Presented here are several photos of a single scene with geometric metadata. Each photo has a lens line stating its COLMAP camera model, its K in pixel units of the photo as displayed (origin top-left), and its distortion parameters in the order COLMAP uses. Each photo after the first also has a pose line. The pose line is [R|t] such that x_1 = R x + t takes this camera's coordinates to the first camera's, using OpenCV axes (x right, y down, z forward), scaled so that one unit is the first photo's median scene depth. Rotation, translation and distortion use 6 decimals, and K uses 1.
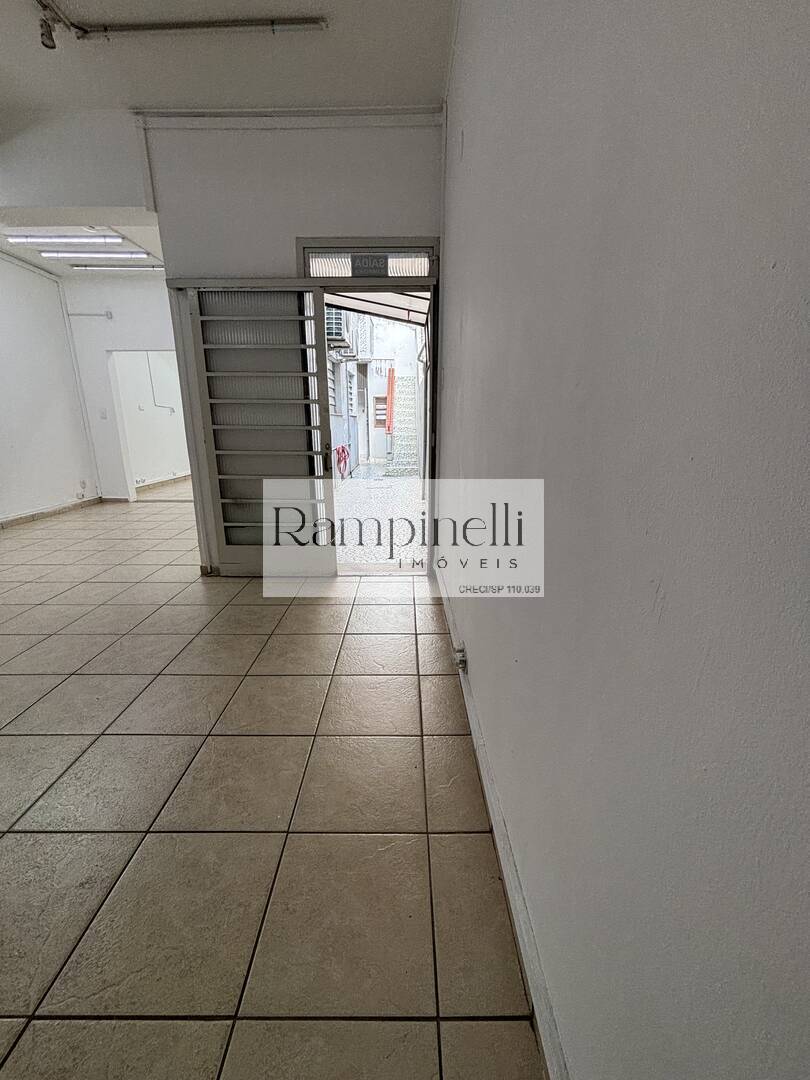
lens RADIAL K [[438.0, 0, 409.2], [0, 438.0, 541.8], [0, 0, 1]] dist [-0.007370, 0.000766]
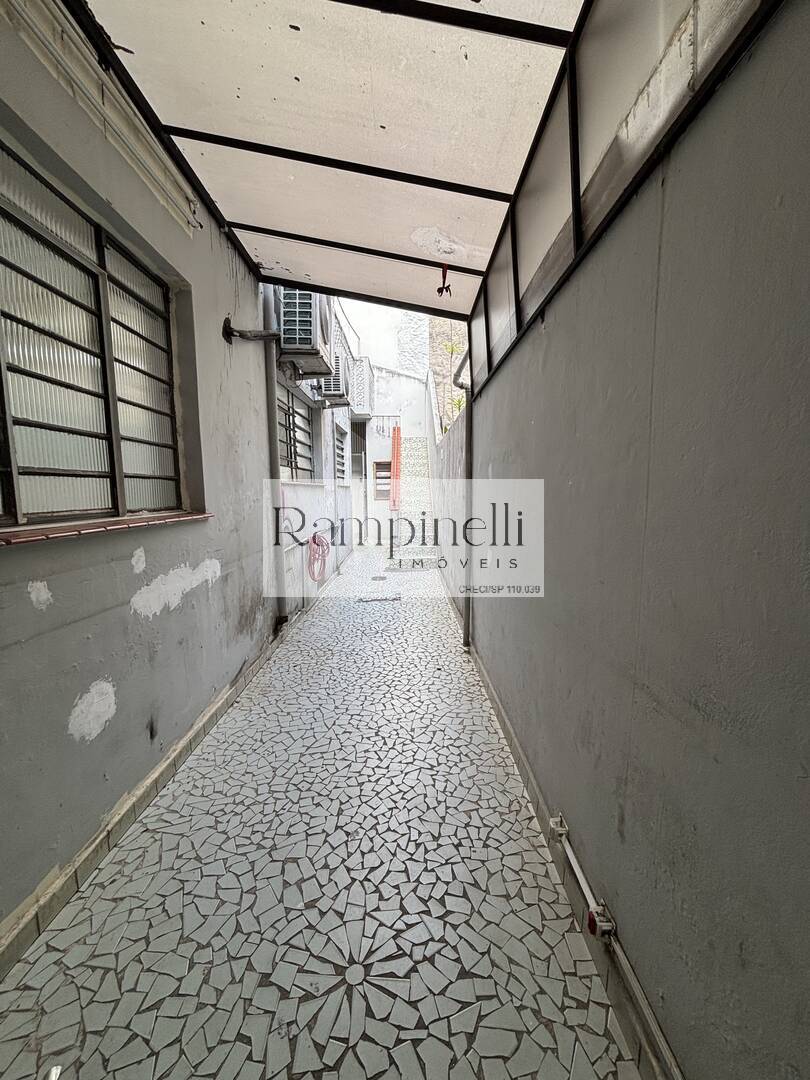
lens RADIAL K [[438.0, 0, 408.2], [0, 438.0, 538.4], [0, 0, 1]] dist [-0.007370, 0.000766]
pose [[0.999975, -0.005442, -0.004575, -0.020534], [0.004643, 0.987205, -0.159386, -0.088454], [0.005384, 0.159361, 0.987206, 0.305443]]
